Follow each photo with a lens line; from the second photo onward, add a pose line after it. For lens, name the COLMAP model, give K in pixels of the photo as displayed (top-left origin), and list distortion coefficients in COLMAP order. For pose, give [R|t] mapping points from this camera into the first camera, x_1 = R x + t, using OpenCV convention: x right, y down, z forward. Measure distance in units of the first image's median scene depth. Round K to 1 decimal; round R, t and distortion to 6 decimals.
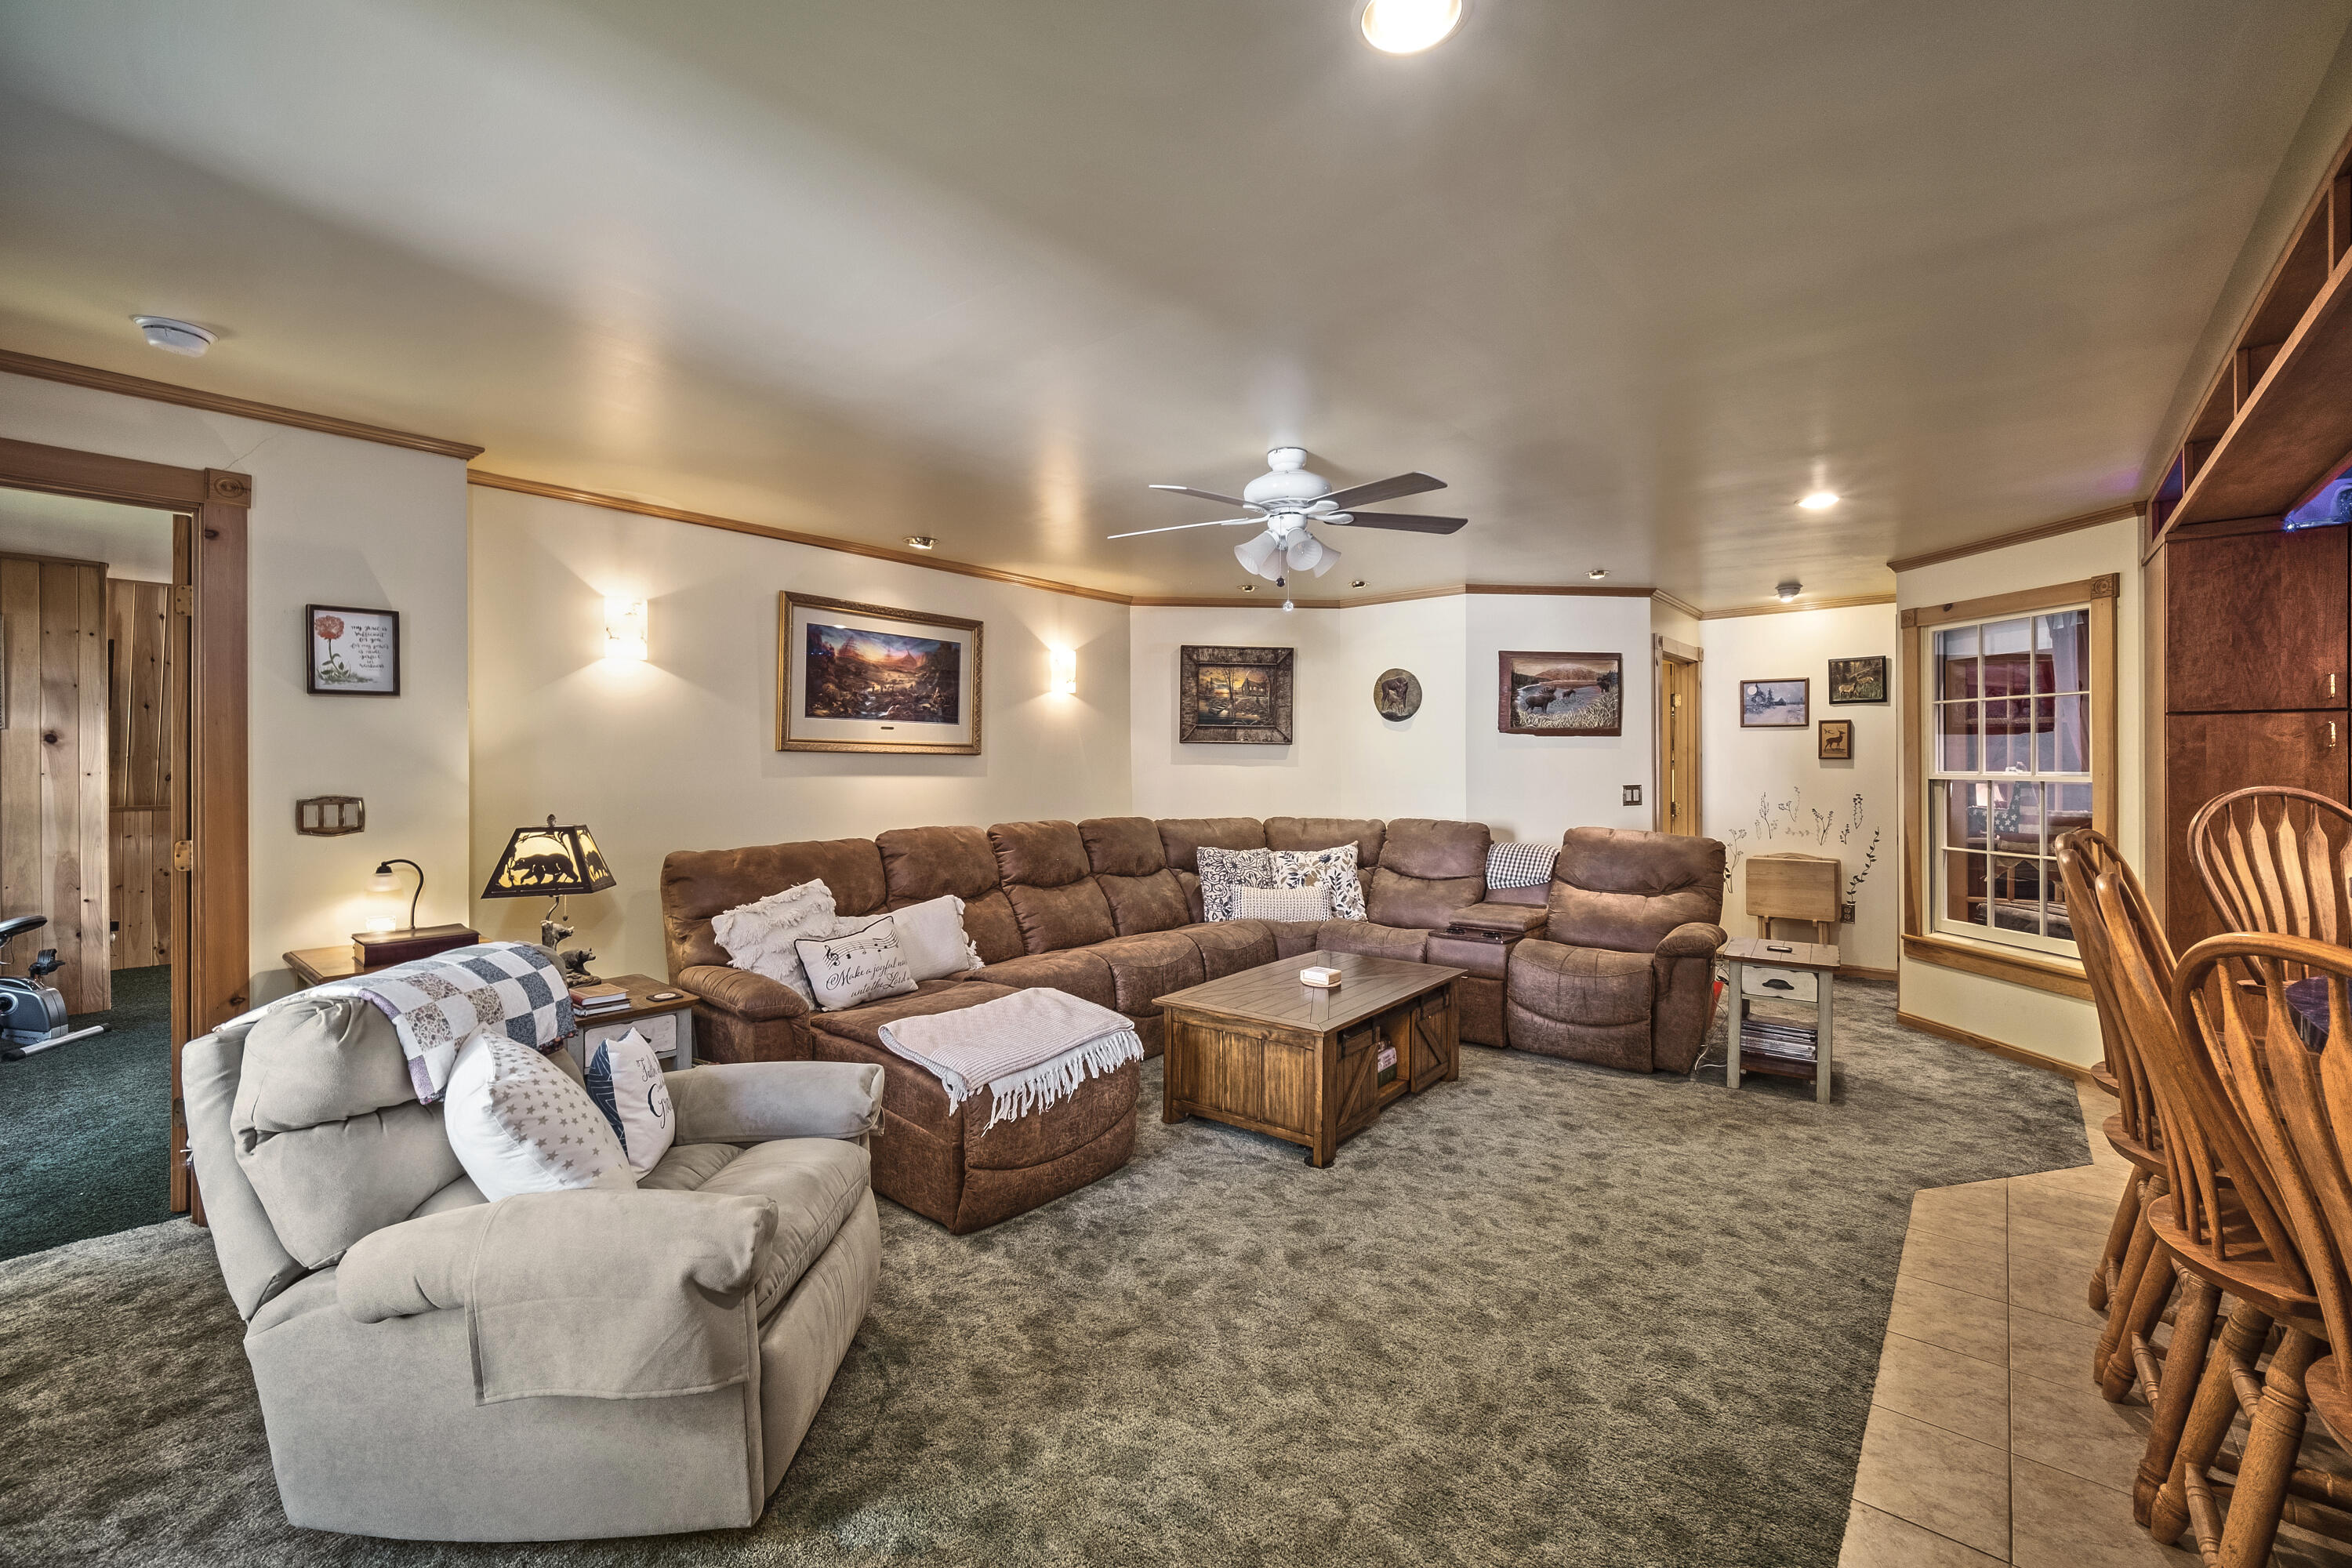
lens RADIAL K [[977.4, 0, 1180.0], [0, 977.4, 765.2], [0, 0, 1]] dist [0.001410, -0.000040]
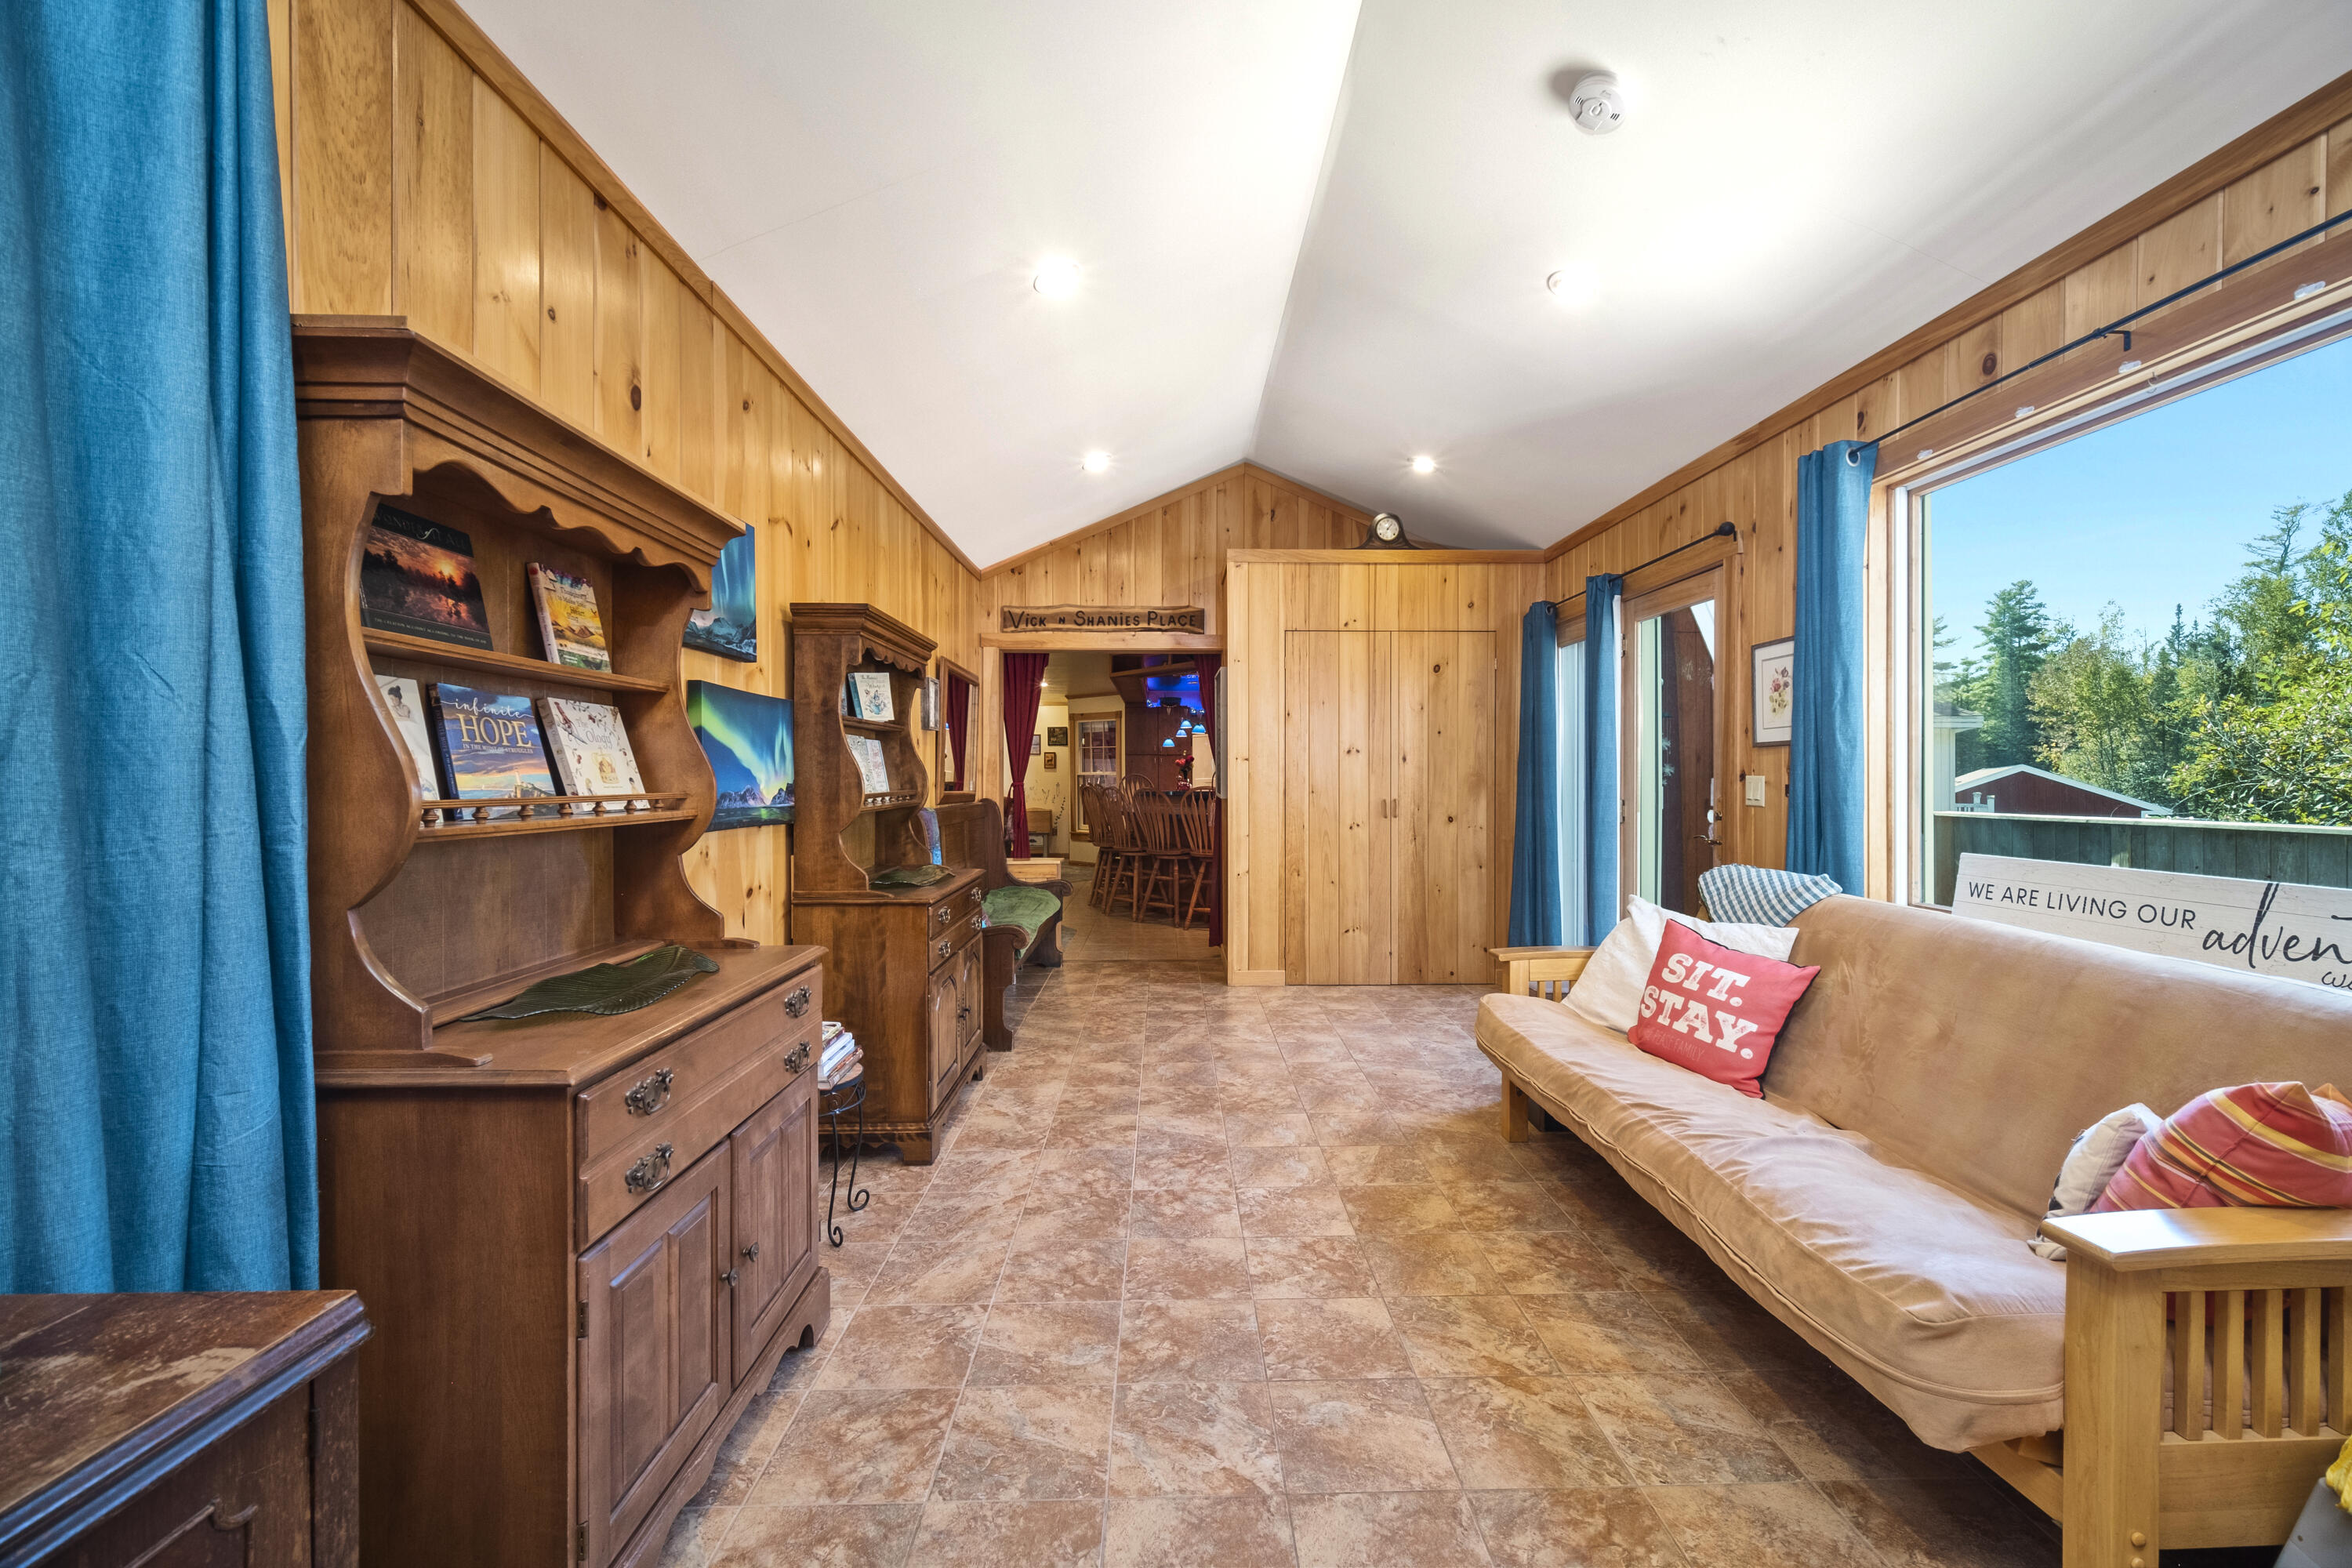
lens RADIAL K [[947.3, 0, 1165.7], [0, 947.3, 758.4], [0, 0, 1]] dist [-0.000355, 0.000169]
pose [[0.761581, 0.011453, 0.647969, -0.755192], [0.002760, 0.999777, -0.020915, 0.023041], [-0.648064, 0.017717, 0.761380, -1.160364]]
